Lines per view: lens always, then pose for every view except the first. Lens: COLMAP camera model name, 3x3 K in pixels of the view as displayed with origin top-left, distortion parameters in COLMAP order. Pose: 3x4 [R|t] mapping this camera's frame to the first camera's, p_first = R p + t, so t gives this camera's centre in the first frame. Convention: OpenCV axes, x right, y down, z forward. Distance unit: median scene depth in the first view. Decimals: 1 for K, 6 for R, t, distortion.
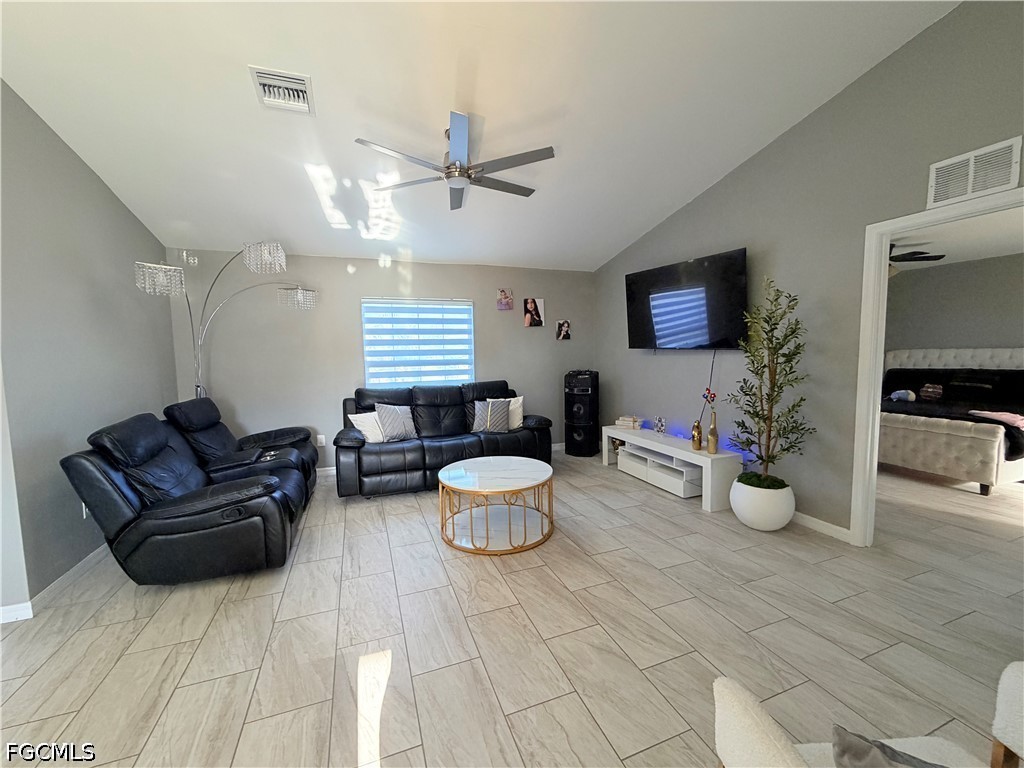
lens RADIAL K [[410.4, 0, 510.2], [0, 410.4, 384.8], [0, 0, 1]] dist [-0.000245, 0.000392]
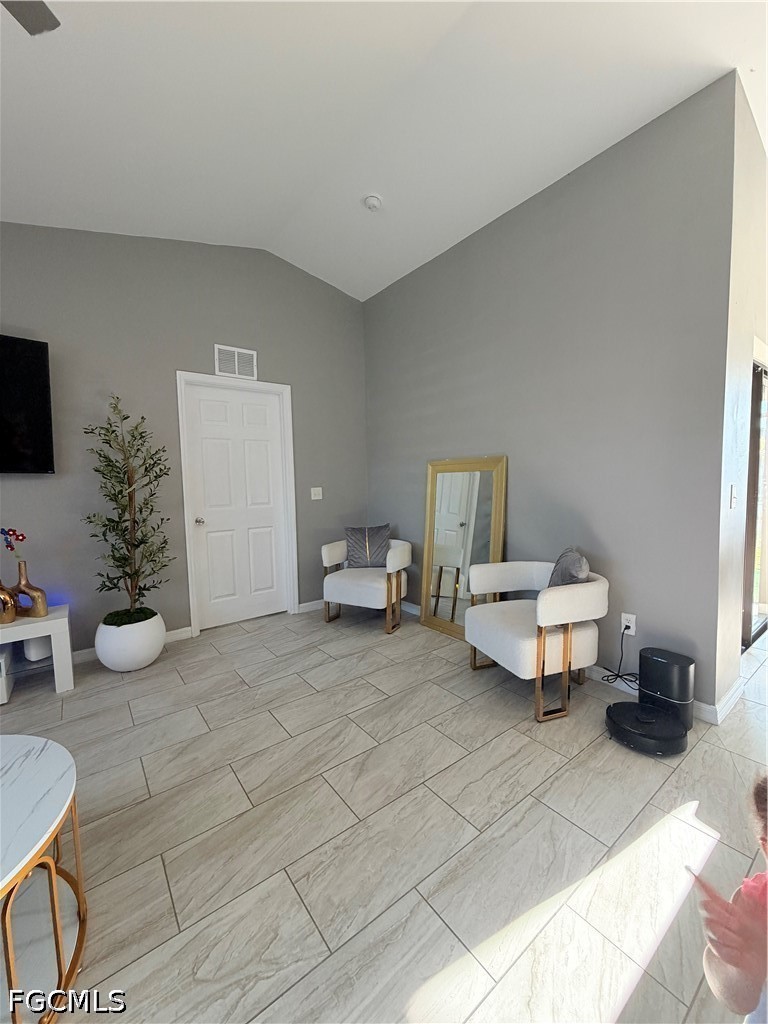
lens RADIAL K [[410.4, 0, 383.3], [0, 410.4, 509.7], [0, 0, 1]] dist [-0.000245, 0.000392]
pose [[-0.288032, -0.045075, 0.956559, -0.422995], [0.107499, 0.991056, 0.079070, -0.011576], [-0.951568, 0.125604, -0.280610, 0.721331]]
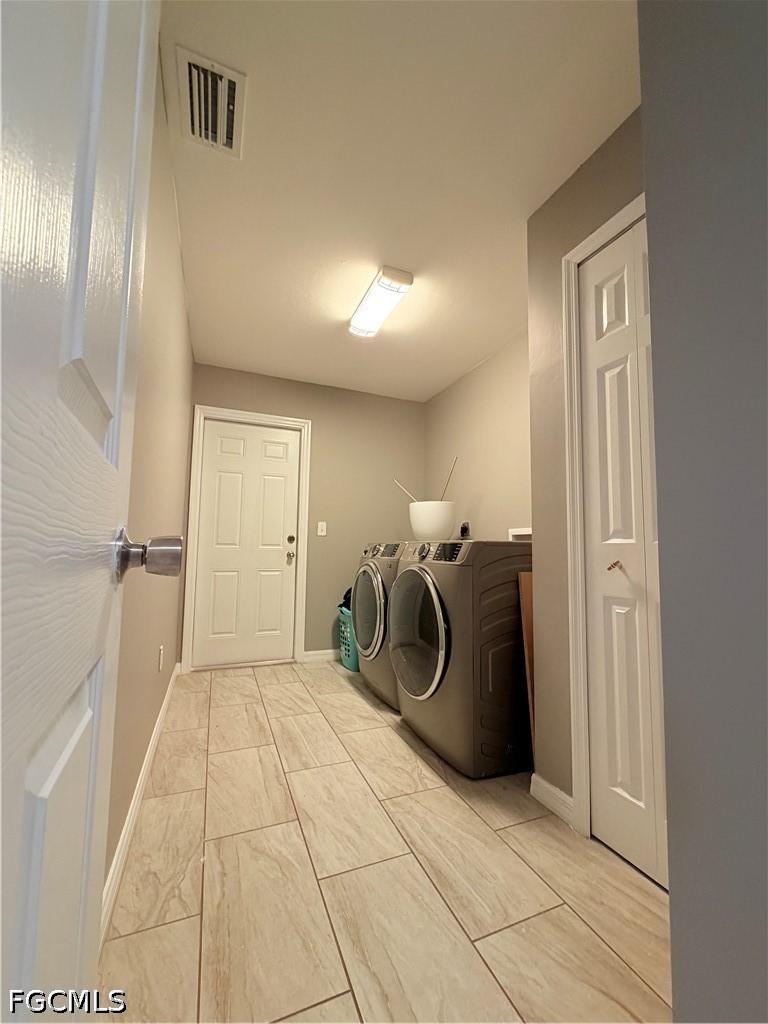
lens RADIAL K [[410.4, 0, 379.9], [0, 410.4, 512.4], [0, 0, 1]] dist [-0.000245, 0.000392]
pose [[-0.999721, 0.004326, -0.023203, -0.156171], [0.004333, 0.999991, -0.000257, 0.068892], [0.023202, -0.000358, -0.999731, 0.884174]]
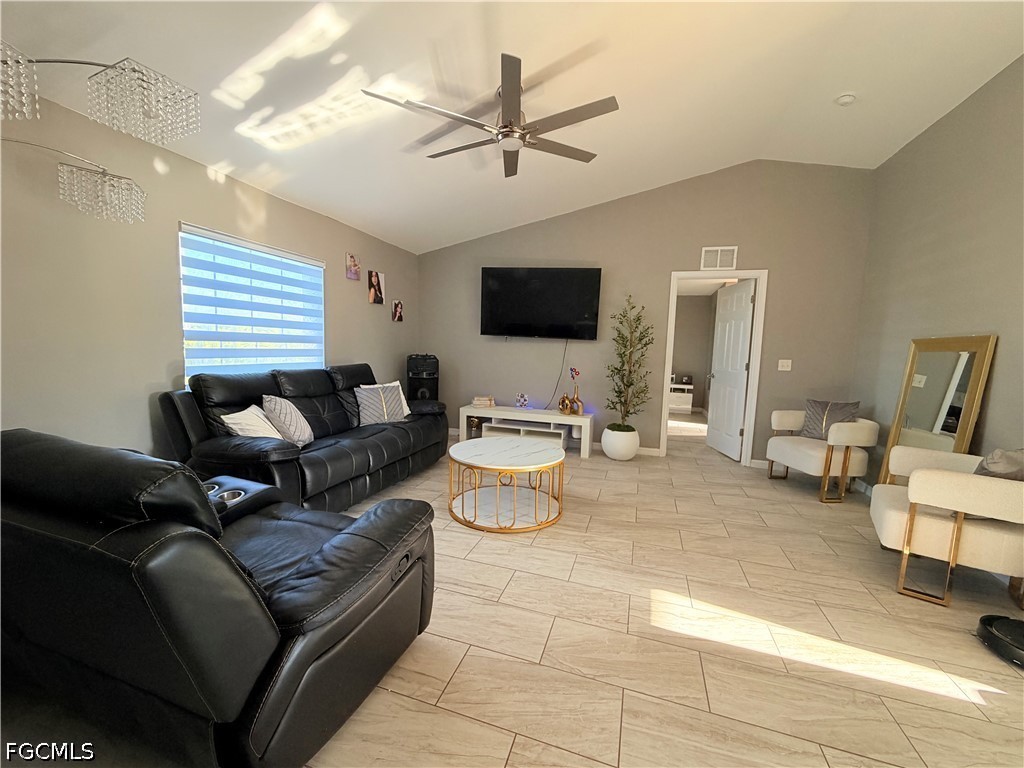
lens RADIAL K [[410.4, 0, 510.3], [0, 410.4, 387.6], [0, 0, 1]] dist [-0.000245, 0.000392]
pose [[0.621172, -0.040194, 0.782643, -0.837509], [0.021701, 0.999183, 0.034090, 0.027116], [-0.783374, -0.004191, 0.621537, 0.402590]]
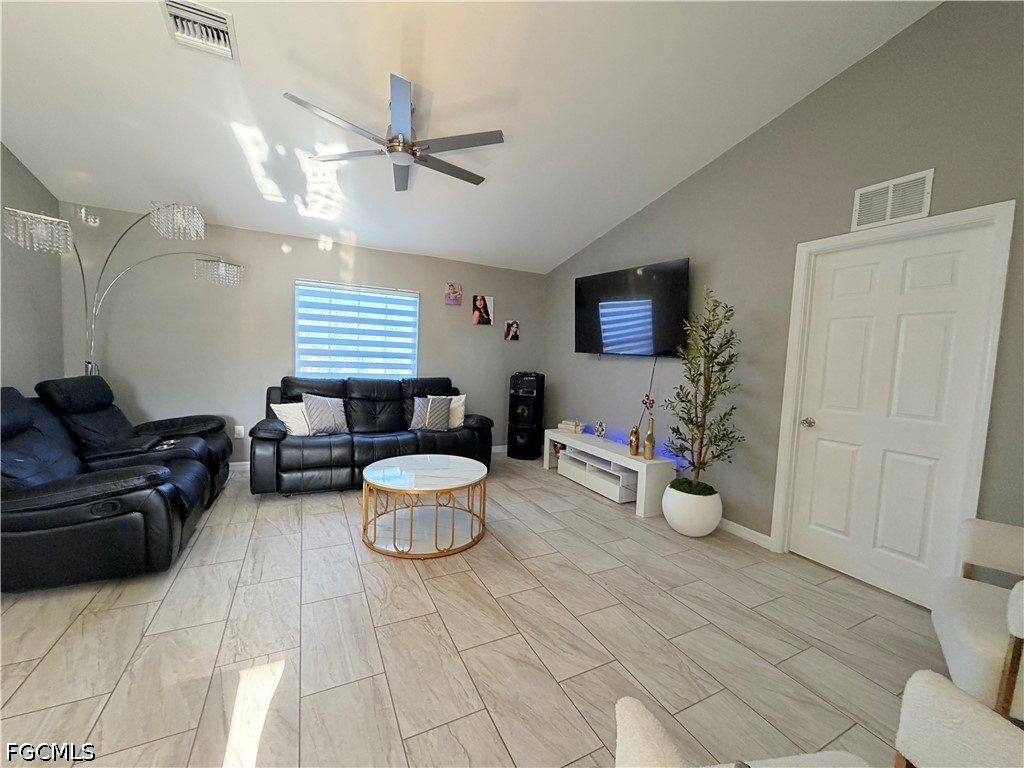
lens RADIAL K [[410.4, 0, 510.4], [0, 410.4, 385.1], [0, 0, 1]] dist [-0.000245, 0.000392]
pose [[0.992126, 0.053878, 0.113060, 0.040180], [-0.052617, 0.998515, -0.014104, 0.020936], [-0.113652, 0.008044, 0.993488, 0.044545]]
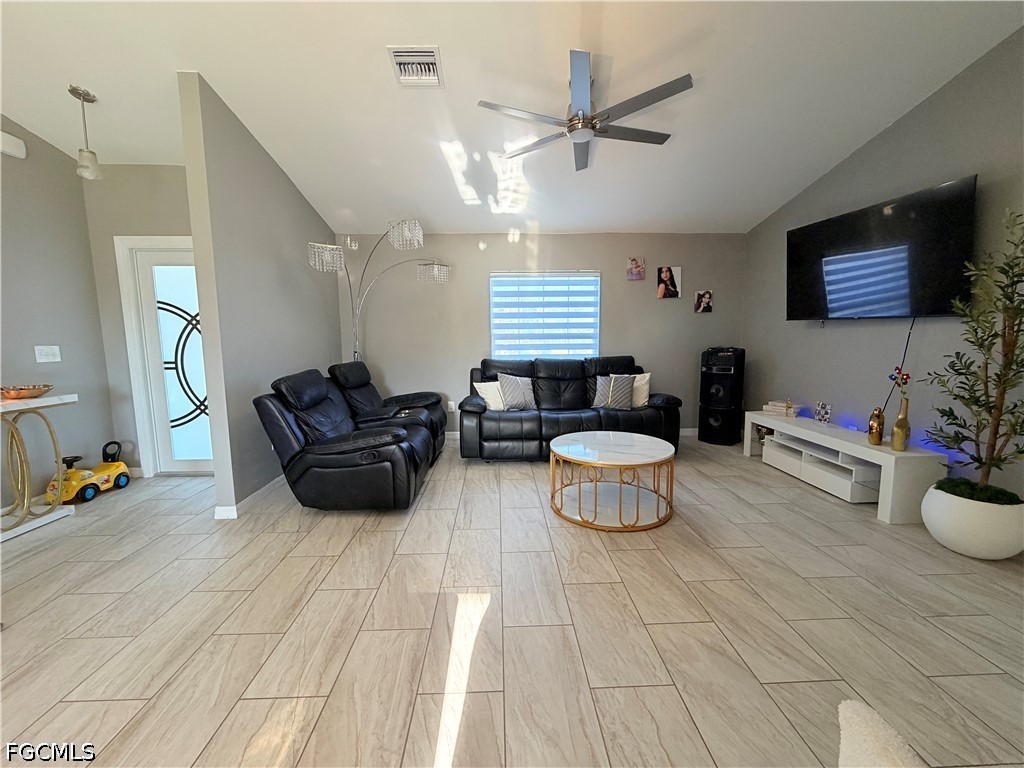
lens RADIAL K [[410.4, 0, 509.7], [0, 410.4, 385.3], [0, 0, 1]] dist [-0.000245, 0.000392]
pose [[0.947376, 0.046938, -0.316663, 0.040540], [-0.034350, 0.998386, 0.045222, 0.039407], [0.318275, -0.031965, 0.947459, 0.036288]]
